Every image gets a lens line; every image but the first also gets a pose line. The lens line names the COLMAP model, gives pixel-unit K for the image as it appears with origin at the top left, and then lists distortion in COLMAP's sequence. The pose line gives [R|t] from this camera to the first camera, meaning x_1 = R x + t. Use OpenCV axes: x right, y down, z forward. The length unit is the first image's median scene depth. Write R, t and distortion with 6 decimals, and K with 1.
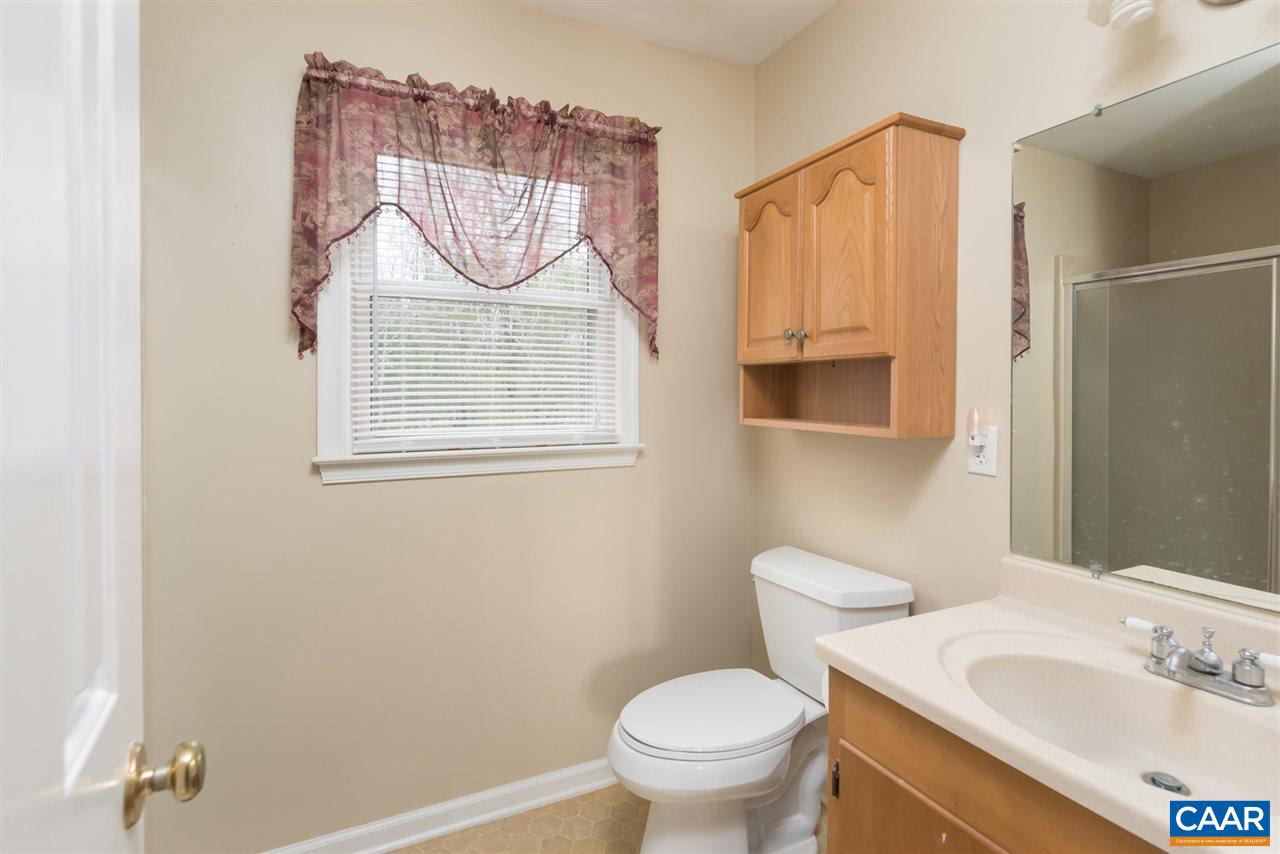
lens RADIAL K [[618.6, 0, 641.6], [0, 618.6, 391.9], [0, 0, 1]] dist [-0.001049, 0.000007]
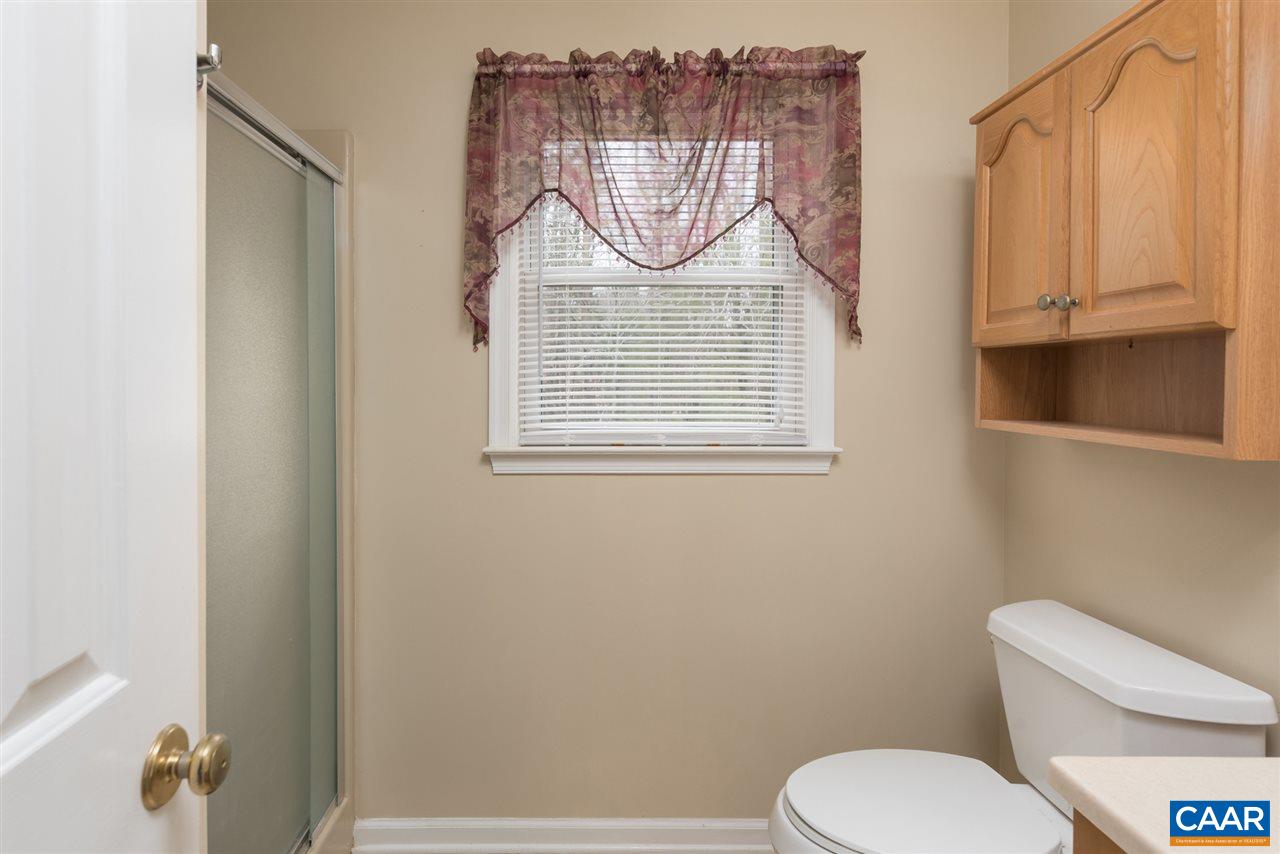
lens RADIAL K [[630.3, 0, 637.9], [0, 630.3, 385.4], [0, 0, 1]] dist [0.004672, 0.000018]
pose [[0.900998, 0.003035, -0.433814, 0.132921], [-0.001079, 0.999988, 0.004755, -0.001616], [0.433823, -0.003816, 0.900990, 0.152367]]
